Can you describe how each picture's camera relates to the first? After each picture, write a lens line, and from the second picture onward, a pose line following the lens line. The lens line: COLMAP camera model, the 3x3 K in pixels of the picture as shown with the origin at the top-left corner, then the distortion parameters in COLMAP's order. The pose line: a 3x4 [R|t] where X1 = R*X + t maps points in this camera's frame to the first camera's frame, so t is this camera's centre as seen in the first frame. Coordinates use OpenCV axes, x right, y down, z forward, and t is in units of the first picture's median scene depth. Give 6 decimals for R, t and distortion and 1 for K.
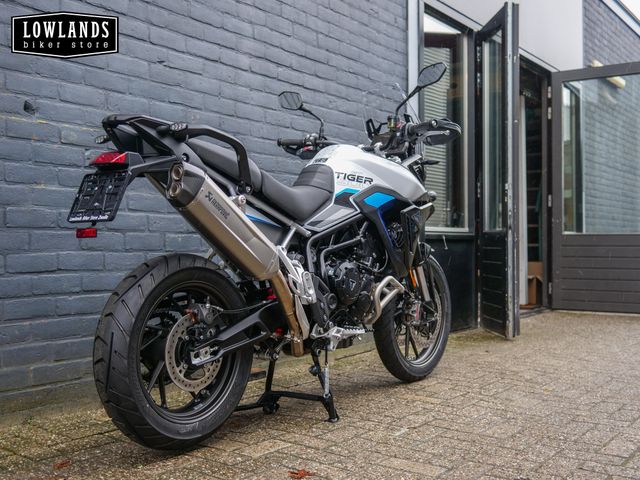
lens RADIAL K [[740.8, 0, 326.1], [0, 740.8, 238.6], [0, 0, 1]] dist [0.007470, 0.000000]
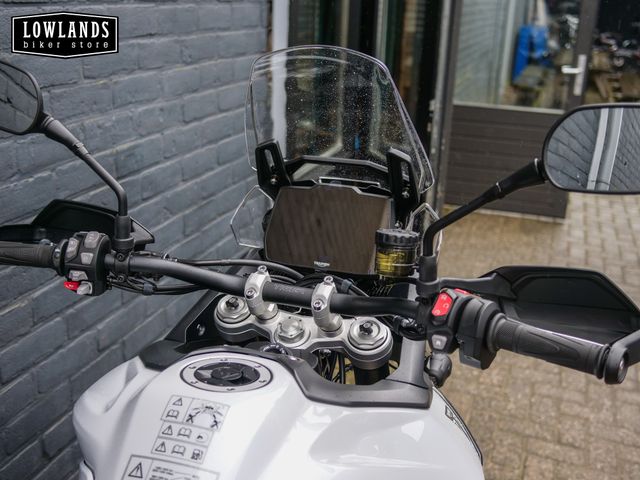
lens RADIAL K [[740.8, 0, 320.5], [0, 740.8, 240.2], [0, 0, 1]] dist [0.007470, 0.000000]
pose [[0.955235, -0.059495, 0.289805, -0.019042], [-0.041978, 0.942404, 0.331833, -0.272727], [-0.292855, -0.329143, 0.897719, 0.821948]]
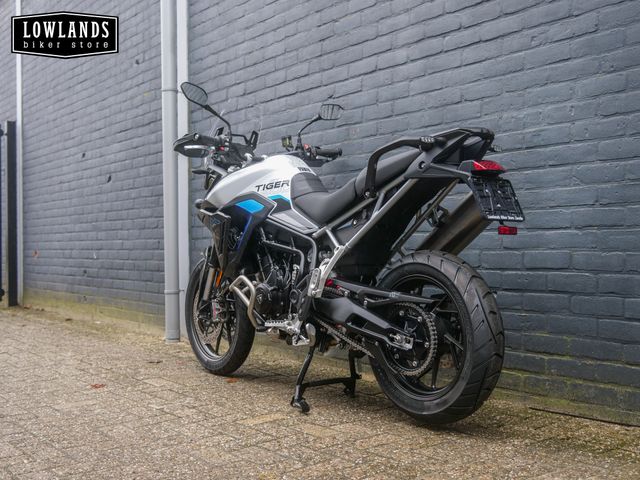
lens RADIAL K [[740.8, 0, 318.8], [0, 740.8, 241.5], [0, 0, 1]] dist [0.007470, 0.000000]
pose [[-0.273719, -0.002117, -0.961807, 1.041382], [0.019275, 0.999785, -0.007685, 0.011741], [0.961616, -0.020642, -0.273620, 1.416776]]
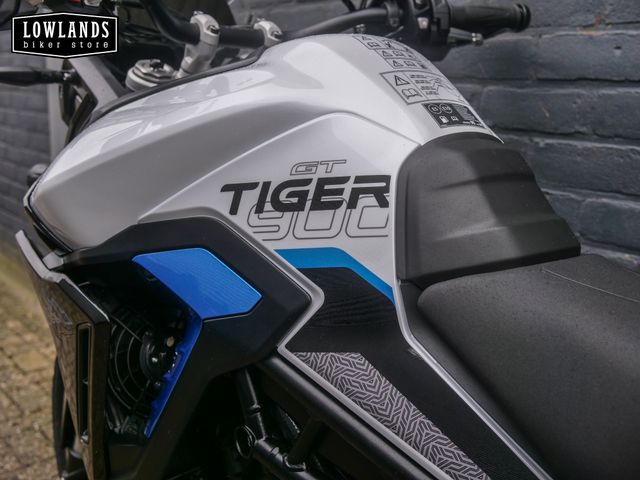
lens RADIAL K [[740.8, 0, 322.0], [0, 740.8, 239.2], [0, 0, 1]] dist [0.007470, 0.000000]
pose [[-0.269367, 0.186689, -0.944769, 0.214253], [-0.022674, 0.979529, 0.200023, -0.113301], [0.962771, 0.075301, -0.259619, 1.115479]]
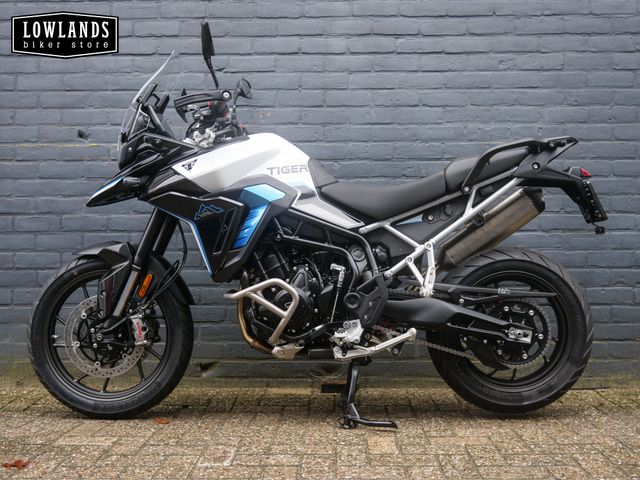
lens RADIAL K [[740.8, 0, 326.3], [0, 740.8, 242.5], [0, 0, 1]] dist [0.007470, 0.000000]
pose [[0.569696, -0.011253, -0.821779, 0.777299], [0.010328, 0.999925, -0.006533, 0.015437], [0.821791, -0.004766, 0.569769, 0.567118]]
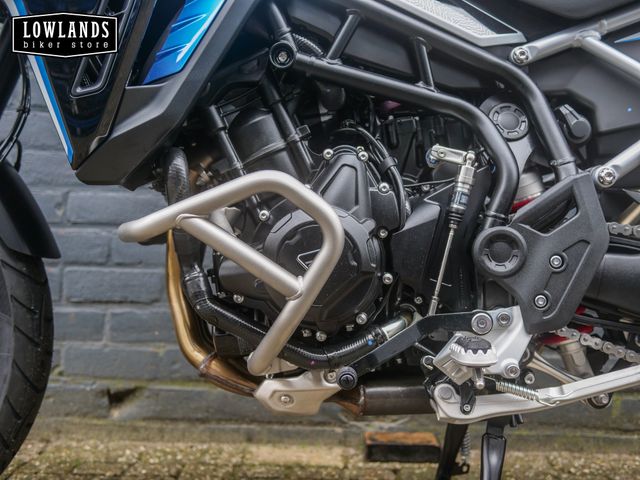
lens RADIAL K [[740.8, 0, 314.2], [0, 740.8, 238.6], [0, 0, 1]] dist [0.007470, 0.000000]
pose [[0.561695, 0.018615, -0.827135, 0.264710], [-0.010835, 0.999827, 0.015144, 0.071520], [0.827273, 0.000456, 0.561800, 0.872327]]
